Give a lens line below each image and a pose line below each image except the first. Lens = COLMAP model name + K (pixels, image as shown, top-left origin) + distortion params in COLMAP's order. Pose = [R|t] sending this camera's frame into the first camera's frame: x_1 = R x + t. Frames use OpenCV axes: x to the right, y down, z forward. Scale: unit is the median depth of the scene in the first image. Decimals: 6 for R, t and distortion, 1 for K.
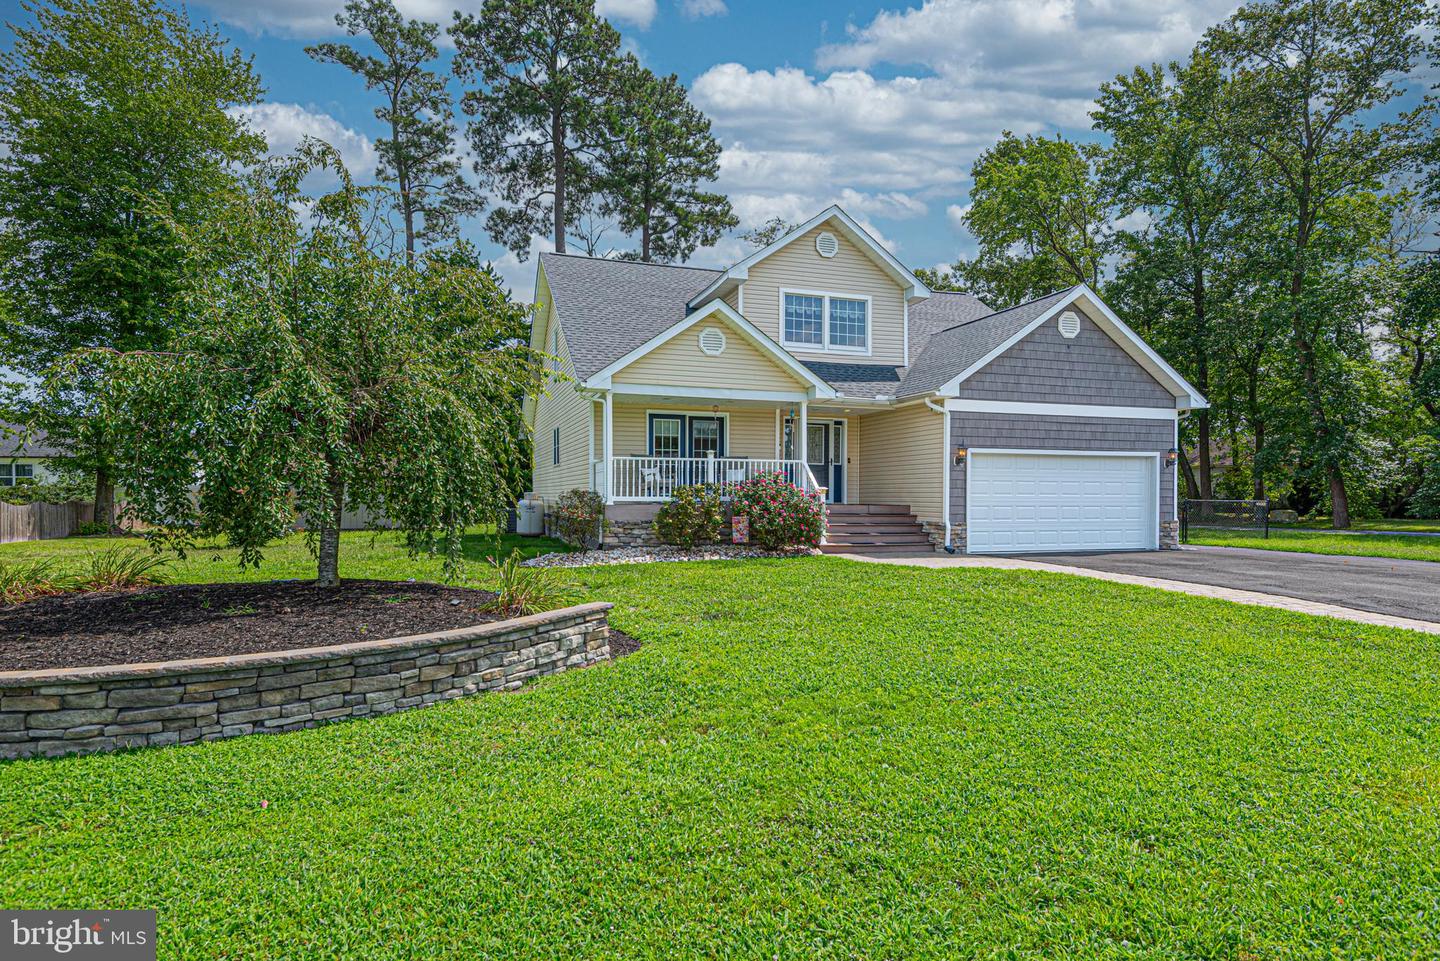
lens RADIAL K [[774.6, 0, 718.0], [0, 774.6, 501.4], [0, 0, 1]] dist [0.045263, -0.035841]
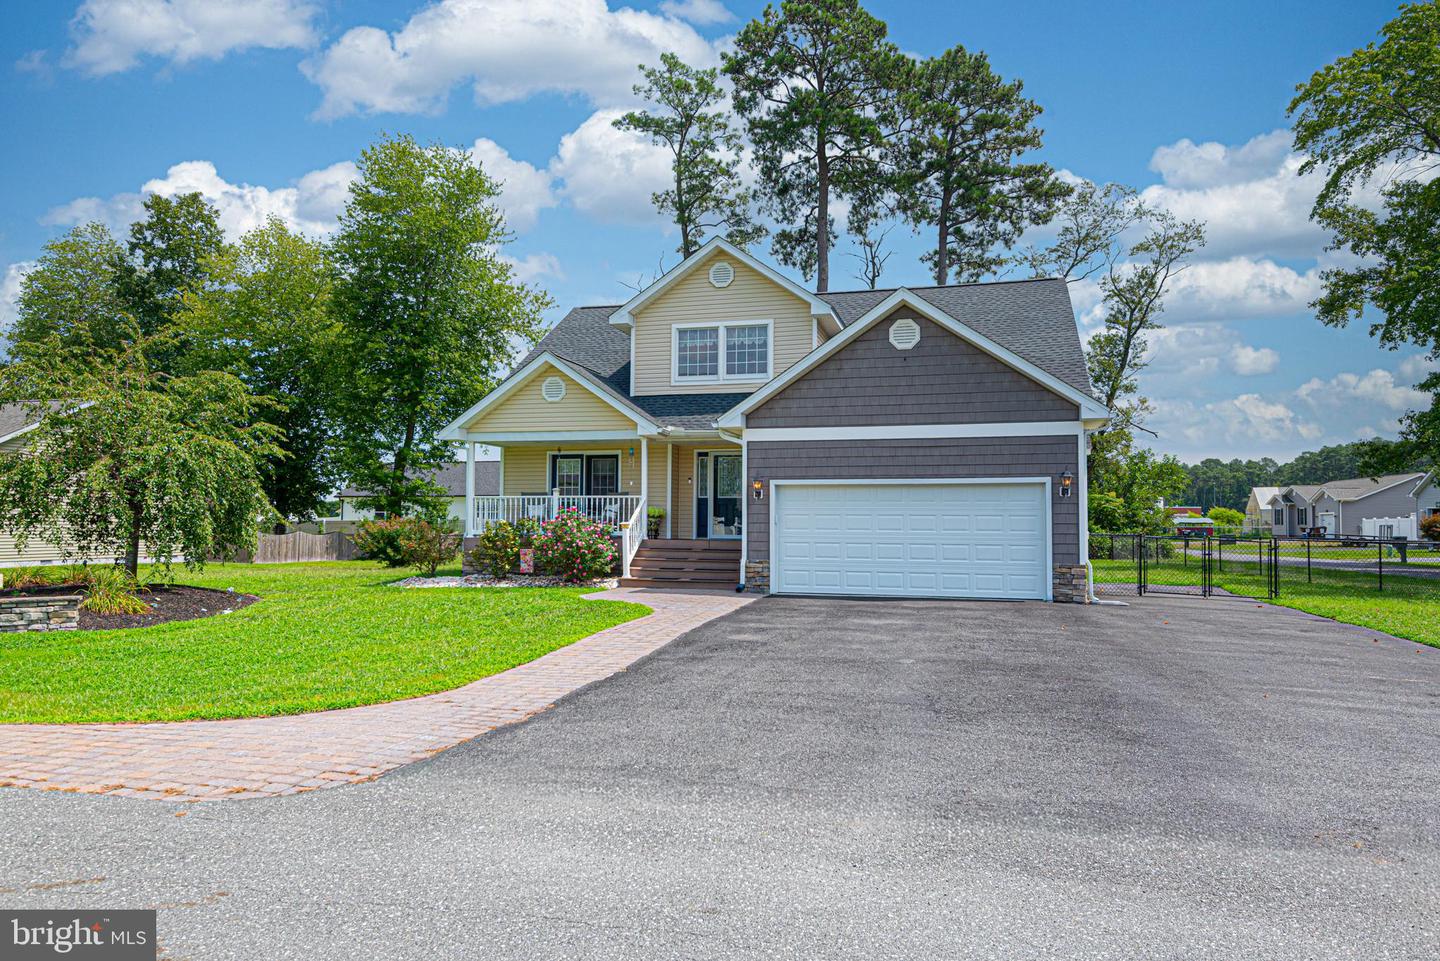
lens RADIAL K [[931.0, 0, 720.0], [0, 931.0, 480.5], [0, 0, 1]] dist [0.005527, 0.000475]
pose [[0.840211, -0.025808, -0.541645, 0.876619], [-0.006273, 0.998337, -0.057299, -0.003546], [0.542223, 0.051541, 0.838652, 0.032069]]
